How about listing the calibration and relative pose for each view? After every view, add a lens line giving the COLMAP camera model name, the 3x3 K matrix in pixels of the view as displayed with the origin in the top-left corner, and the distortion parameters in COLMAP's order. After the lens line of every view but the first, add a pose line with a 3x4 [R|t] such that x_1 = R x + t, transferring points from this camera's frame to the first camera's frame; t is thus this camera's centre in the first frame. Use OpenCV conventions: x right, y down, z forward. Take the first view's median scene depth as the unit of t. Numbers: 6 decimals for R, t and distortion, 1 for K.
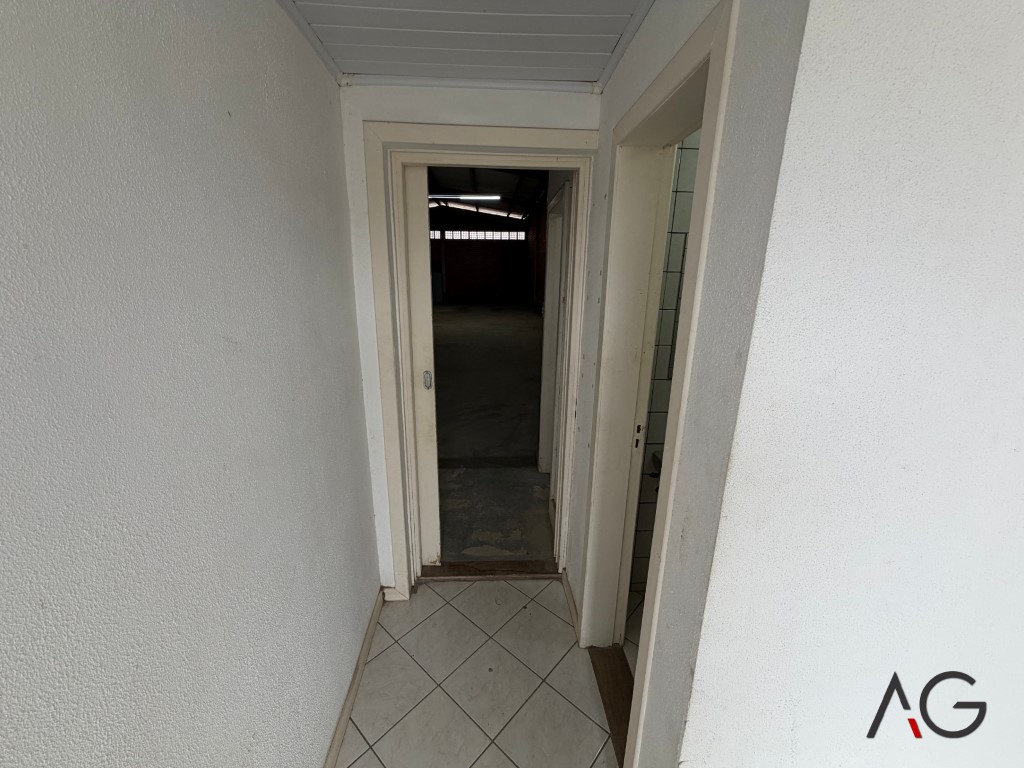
lens RADIAL K [[407.1, 0, 510.0], [0, 407.1, 385.7], [0, 0, 1]] dist [-0.001355, -0.000621]
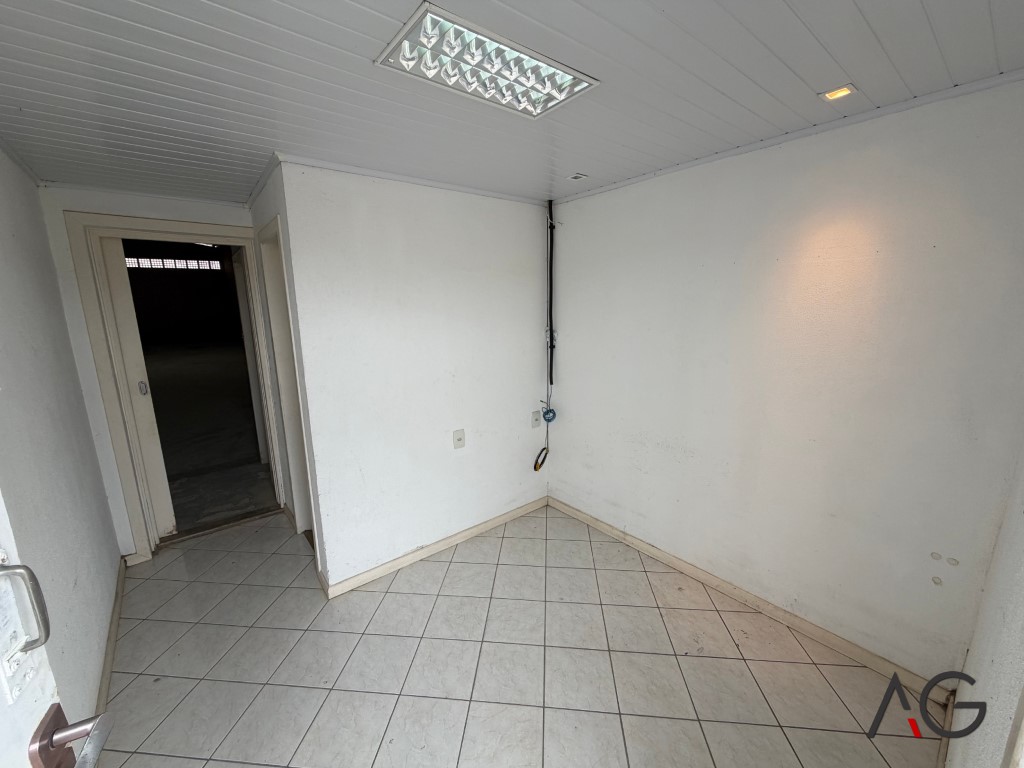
lens RADIAL K [[407.1, 0, 512.2], [0, 407.1, 388.7], [0, 0, 1]] dist [-0.001355, -0.000621]
pose [[0.805570, -0.142632, 0.575077, 0.008323], [0.177211, 0.984164, -0.004143, 0.194965], [-0.565379, 0.105248, 0.818089, -0.739475]]
